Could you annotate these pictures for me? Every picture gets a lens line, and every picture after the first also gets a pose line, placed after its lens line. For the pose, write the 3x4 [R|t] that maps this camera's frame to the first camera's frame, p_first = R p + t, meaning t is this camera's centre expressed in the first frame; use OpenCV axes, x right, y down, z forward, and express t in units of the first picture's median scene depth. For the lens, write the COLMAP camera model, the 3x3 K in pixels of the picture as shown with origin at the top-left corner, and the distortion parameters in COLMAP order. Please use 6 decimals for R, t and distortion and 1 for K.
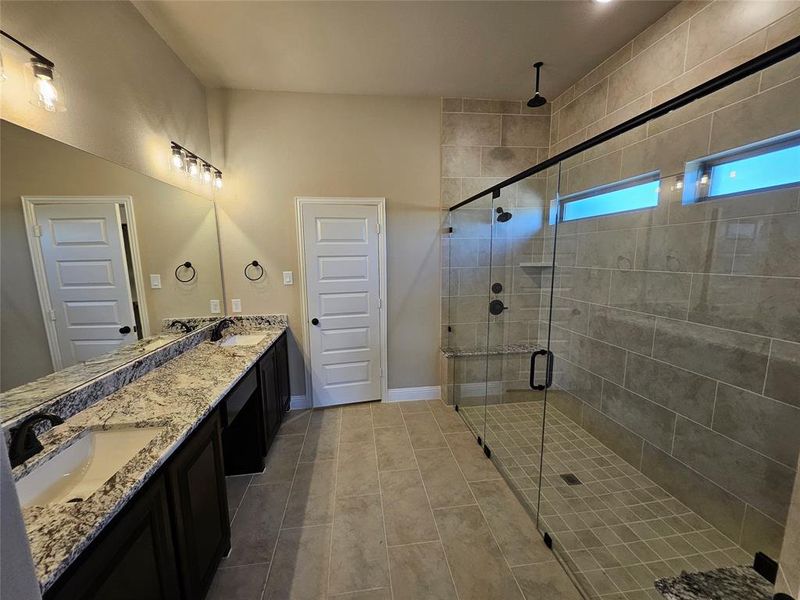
lens RADIAL K [[312.3, 0, 393.6], [0, 312.3, 300.4], [0, 0, 1]] dist [-0.000672, -0.000573]
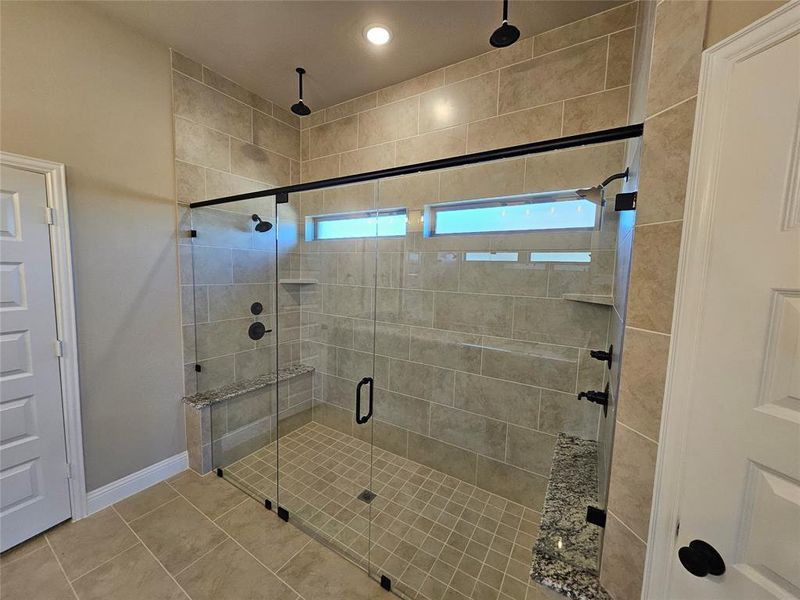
lens RADIAL K [[312.3, 0, 393.6], [0, 312.3, 300.4], [0, 0, 1]] dist [-0.000672, -0.000573]
pose [[0.640644, -0.040903, 0.766748, -0.104971], [0.071771, 0.997398, -0.006760, -0.037016], [-0.764477, 0.059361, 0.641913, 0.216364]]
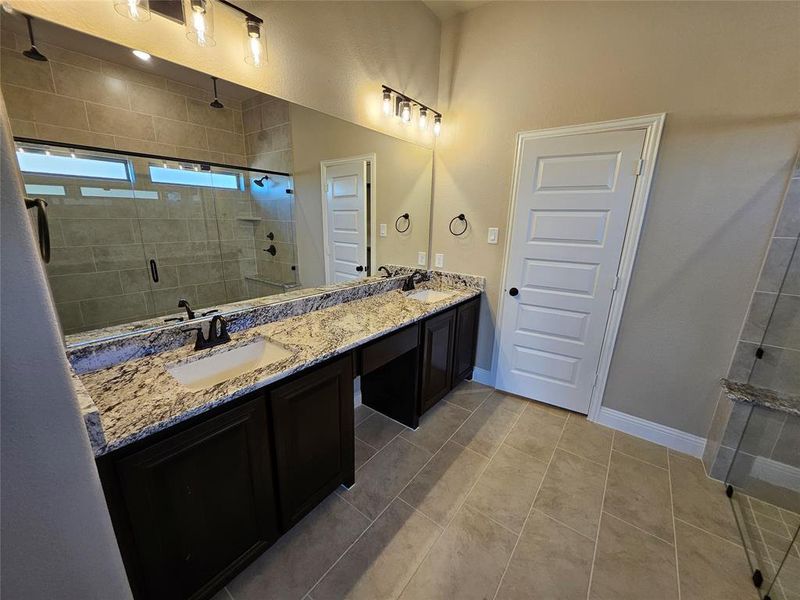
lens RADIAL K [[312.3, 0, 393.6], [0, 312.3, 300.4], [0, 0, 1]] dist [-0.000672, -0.000573]
pose [[0.702467, 0.209942, -0.680048, 0.103835], [-0.130580, 0.977302, 0.166824, -0.006062], [0.699635, -0.028388, 0.713936, 0.223387]]
